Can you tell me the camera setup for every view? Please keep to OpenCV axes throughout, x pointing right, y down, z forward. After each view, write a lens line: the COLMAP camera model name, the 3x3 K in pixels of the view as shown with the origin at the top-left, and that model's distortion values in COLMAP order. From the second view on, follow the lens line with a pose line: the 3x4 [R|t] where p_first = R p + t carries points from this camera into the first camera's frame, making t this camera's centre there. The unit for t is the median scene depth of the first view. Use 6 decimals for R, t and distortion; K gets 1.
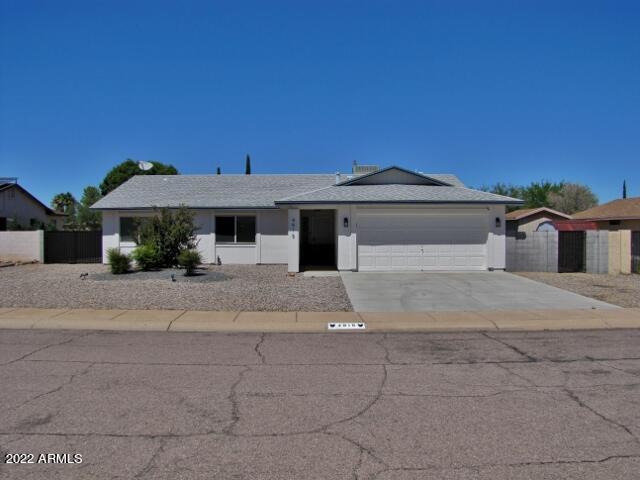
lens RADIAL K [[526.1, 0, 320.0], [0, 526.1, 240.0], [0, 0, 1]] dist [-0.097014, 0.005961]
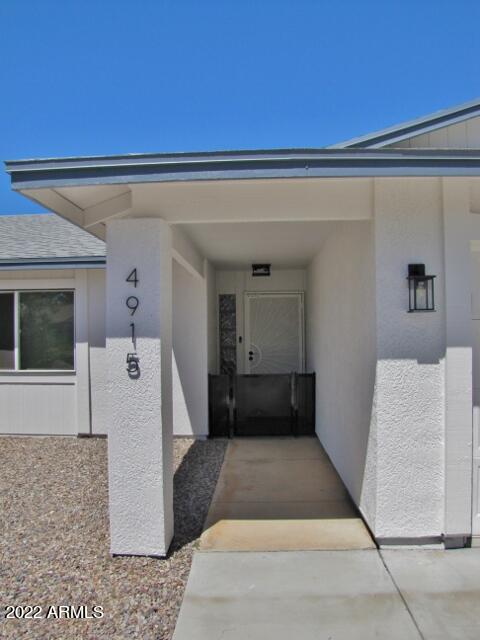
lens RADIAL K [[907.8, 0, 240.0], [0, 907.8, 320.0], [0, 0, 1]] dist [-0.491818, 0.007319]
pose [[0.999622, -0.008288, -0.026213, -0.003197], [0.007443, 0.999455, -0.032157, -0.008220], [0.026465, 0.031950, 0.999139, 0.444360]]
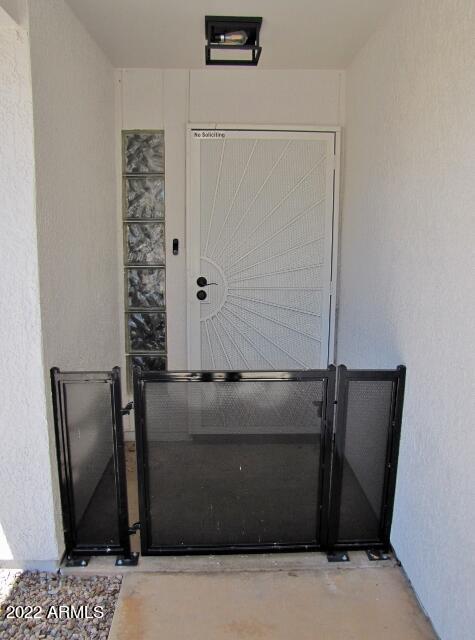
lens RADIAL K [[477.4, 0, 237.5], [0, 477.4, 320.0], [0, 0, 1]] dist [-0.135729, 0.000990]
pose [[0.999449, 0.006708, 0.032515, -0.004228], [-0.012061, 0.985823, 0.167356, -0.010906], [-0.030931, -0.167656, 0.985360, 0.595167]]
